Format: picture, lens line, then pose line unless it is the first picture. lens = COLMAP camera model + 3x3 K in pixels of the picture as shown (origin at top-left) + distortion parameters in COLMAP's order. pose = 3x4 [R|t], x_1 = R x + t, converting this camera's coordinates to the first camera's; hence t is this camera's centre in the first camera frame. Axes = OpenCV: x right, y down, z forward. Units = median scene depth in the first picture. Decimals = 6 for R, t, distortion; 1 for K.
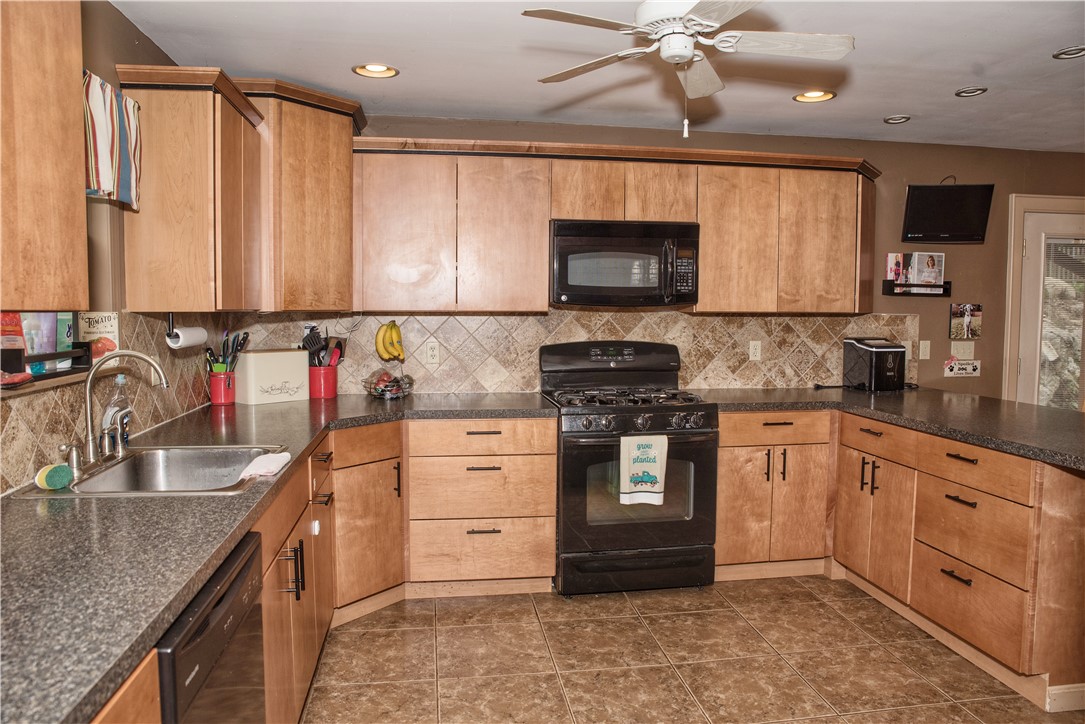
lens RADIAL K [[754.2, 0, 542.3], [0, 754.2, 358.1], [0, 0, 1]] dist [-0.084245, 0.018230]
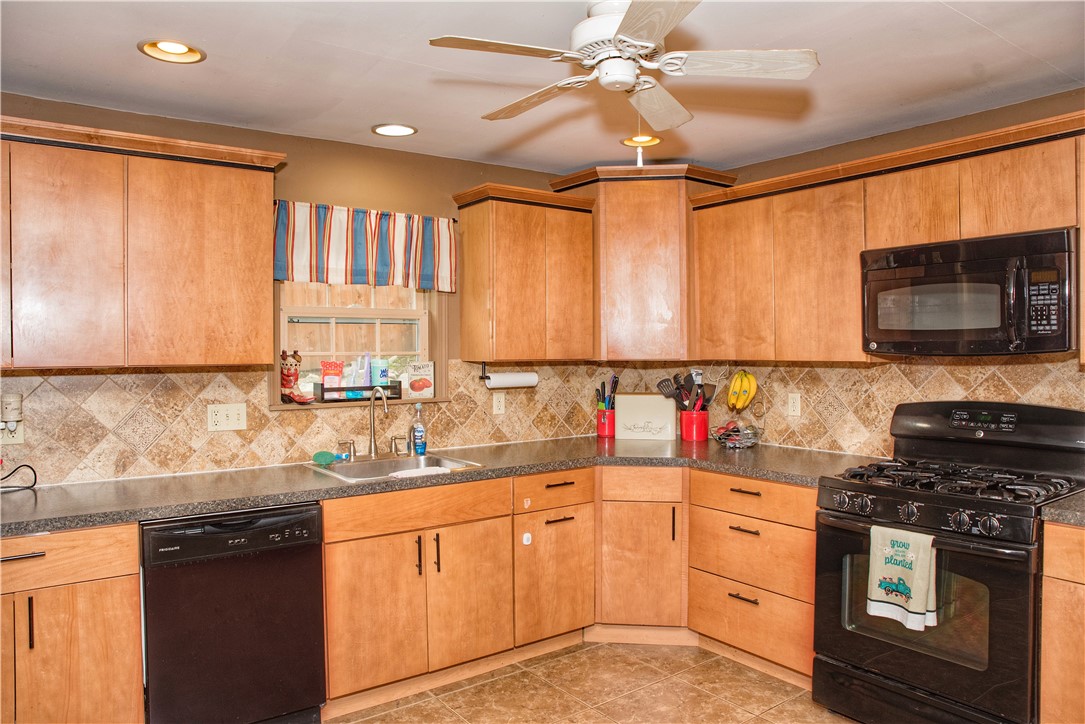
lens RADIAL K [[754.2, 0, 539.2], [0, 754.2, 360.3], [0, 0, 1]] dist [-0.084245, 0.018230]
pose [[0.454718, 0.005464, -0.890619, 0.574525], [-0.050066, 0.998557, -0.019436, -0.030108], [0.889227, 0.053427, 0.454335, 0.316425]]
